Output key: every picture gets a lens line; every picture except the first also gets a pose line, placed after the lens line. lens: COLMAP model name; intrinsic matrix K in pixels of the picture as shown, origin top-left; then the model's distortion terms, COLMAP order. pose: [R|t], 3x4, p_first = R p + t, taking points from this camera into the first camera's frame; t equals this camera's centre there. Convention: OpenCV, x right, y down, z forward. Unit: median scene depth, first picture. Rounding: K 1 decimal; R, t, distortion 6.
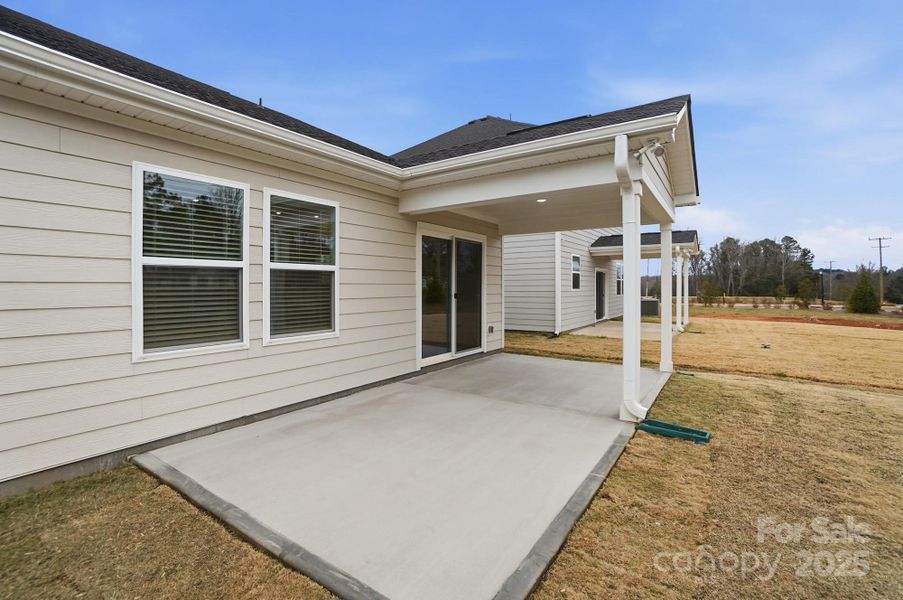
lens RADIAL K [[403.5, 0, 451.6], [0, 403.5, 295.6], [0, 0, 1]] dist [-0.047819, 0.014363]
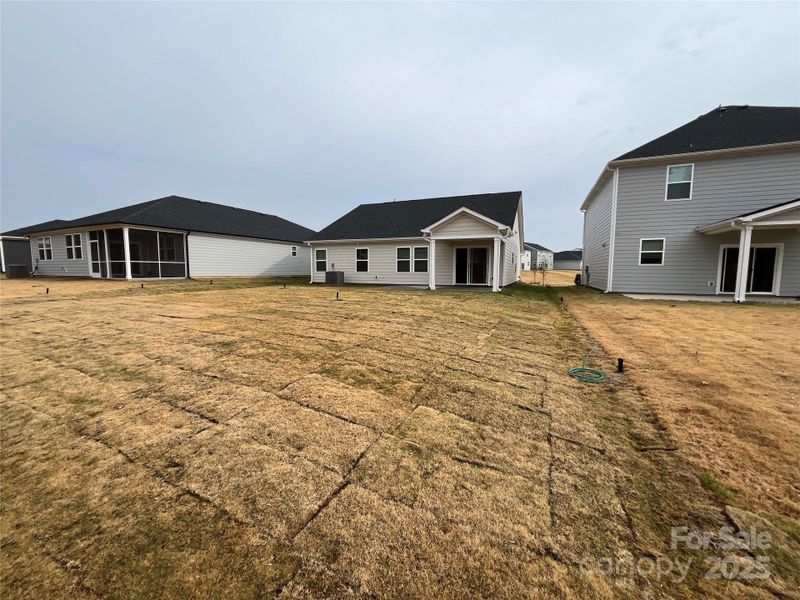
lens RADIAL K [[326.2, 0, 400.0], [0, 326.2, 299.0], [0, 0, 1]] dist [-0.006831, 0.000616]
pose [[0.190152, 0.089108, -0.977702, 4.066760], [-0.015101, 0.996020, 0.087841, 0.076469], [0.981639, -0.001939, 0.190740, -0.056904]]
